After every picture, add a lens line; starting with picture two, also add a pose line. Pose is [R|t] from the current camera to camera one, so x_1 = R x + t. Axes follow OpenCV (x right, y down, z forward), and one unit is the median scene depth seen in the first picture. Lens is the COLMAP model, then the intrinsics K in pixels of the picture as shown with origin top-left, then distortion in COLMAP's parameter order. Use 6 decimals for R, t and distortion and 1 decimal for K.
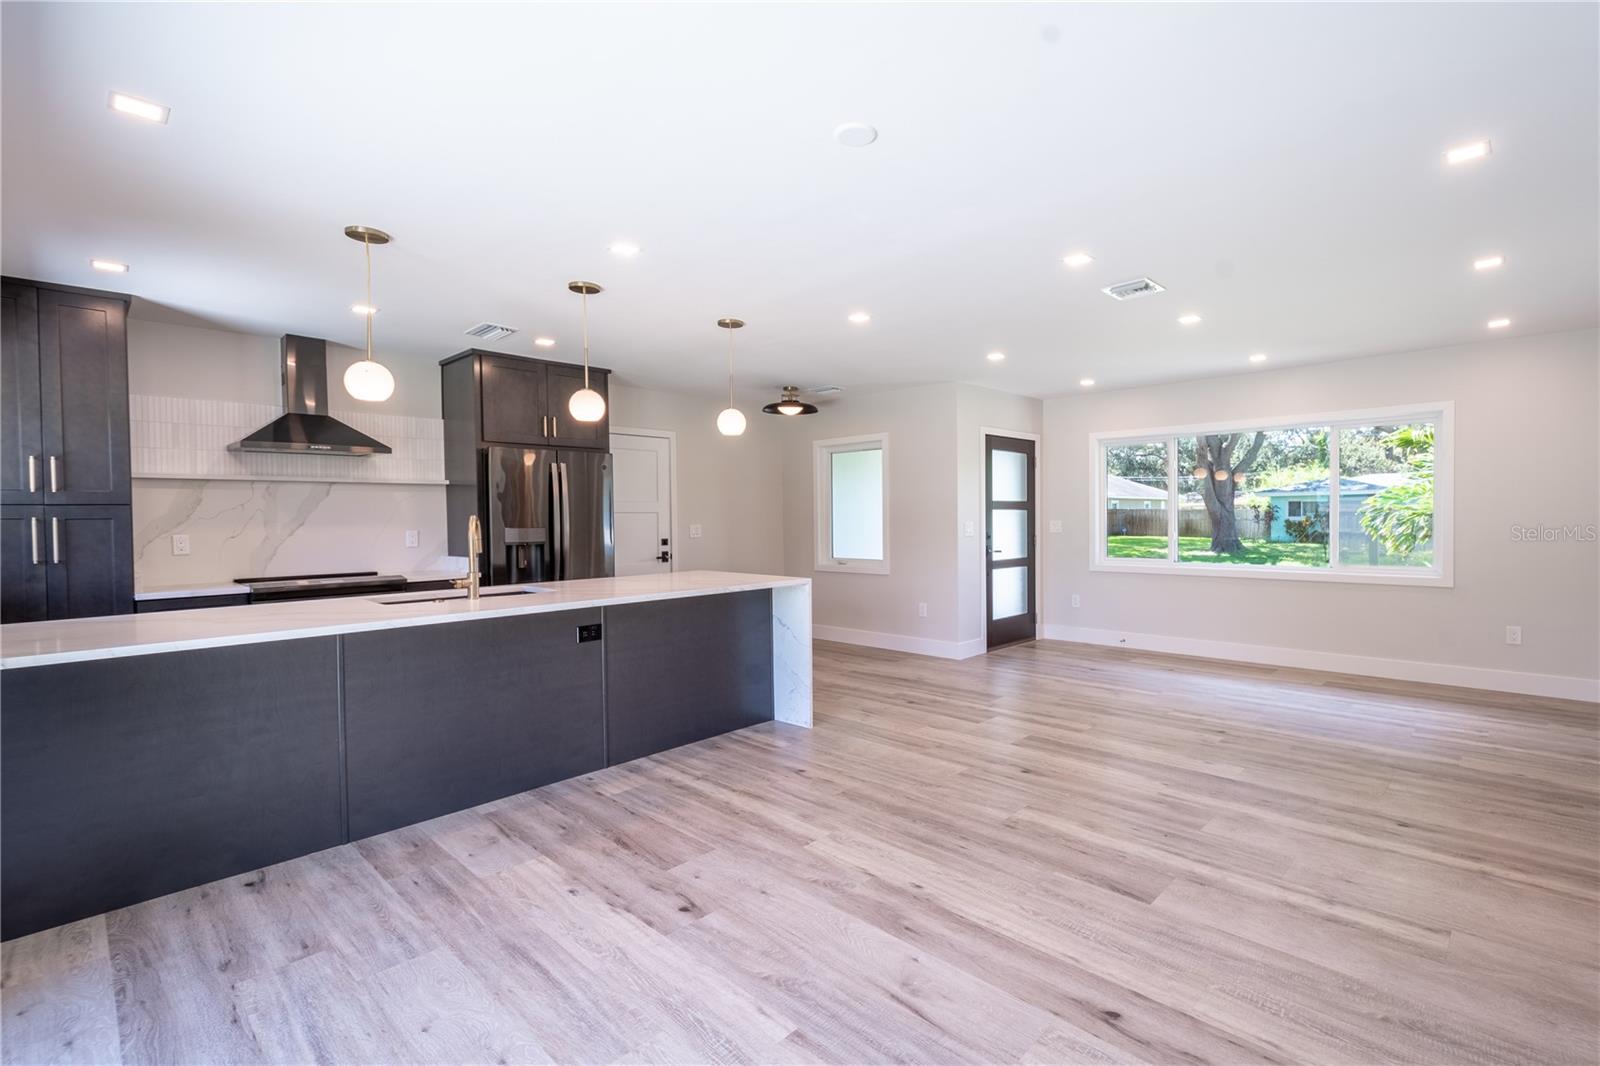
lens RADIAL K [[730.9, 0, 869.9], [0, 730.9, 532.7], [0, 0, 1]] dist [0.015992, -0.007340]
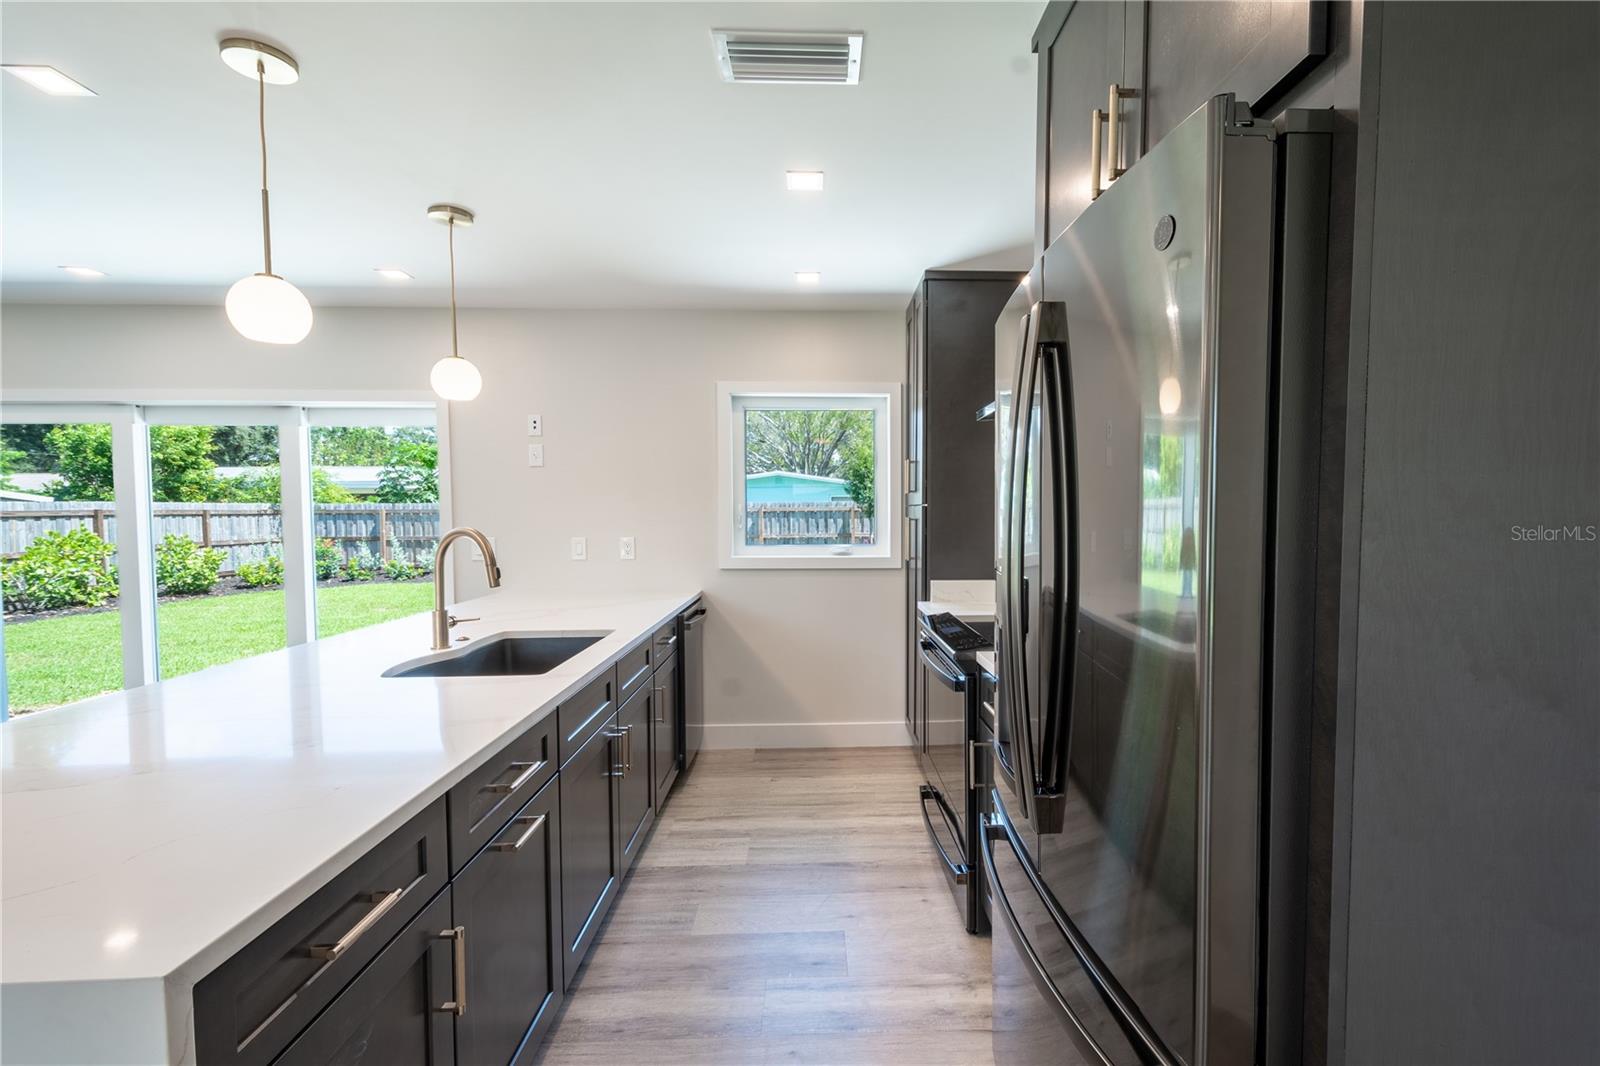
lens RADIAL K [[717.5, 0, 842.6], [0, 717.5, 546.6], [0, 0, 1]] dist [0.012801, -0.006024]
pose [[-0.710895, 0.048434, -0.701628, -0.274907], [-0.003637, 0.997359, 0.072533, -0.046852], [0.703288, 0.054115, -0.708842, 1.444457]]
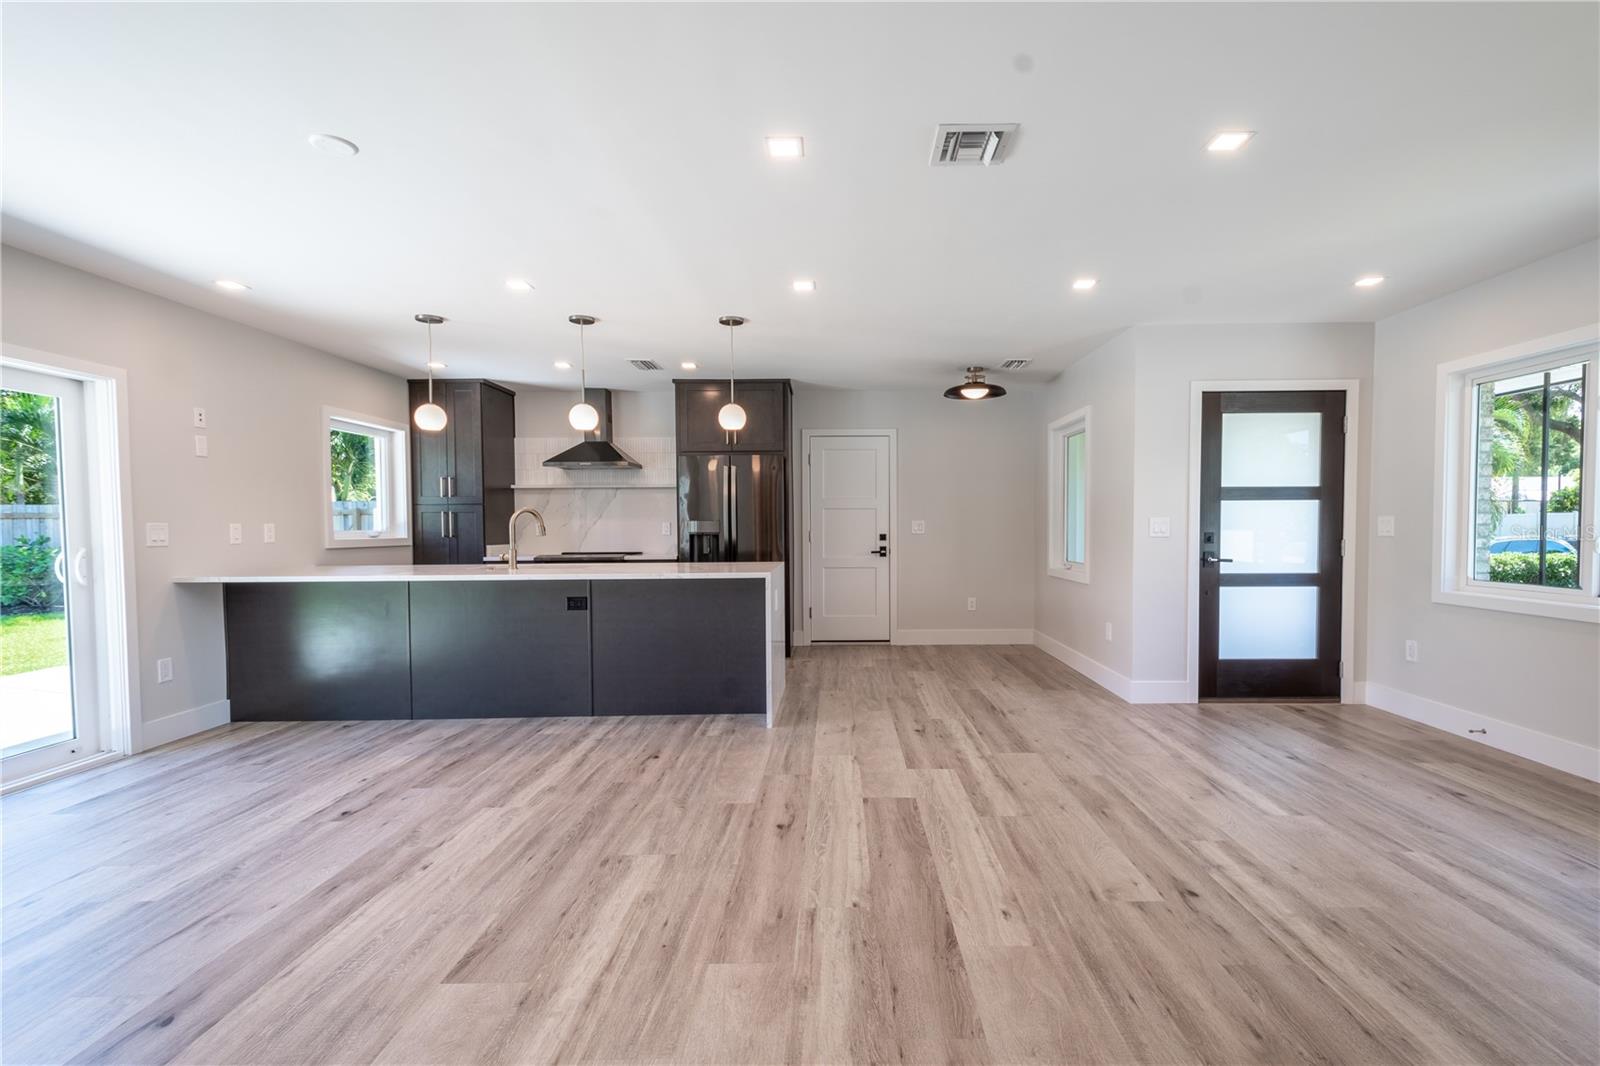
lens RADIAL K [[717.5, 0, 842.6], [0, 717.5, 546.6], [0, 0, 1]] dist [0.012801, -0.006024]
pose [[0.675161, 0.029928, -0.737063, 0.708220], [-0.018180, 0.999548, 0.023932, 0.004575], [0.737446, -0.002758, 0.675400, 0.456401]]
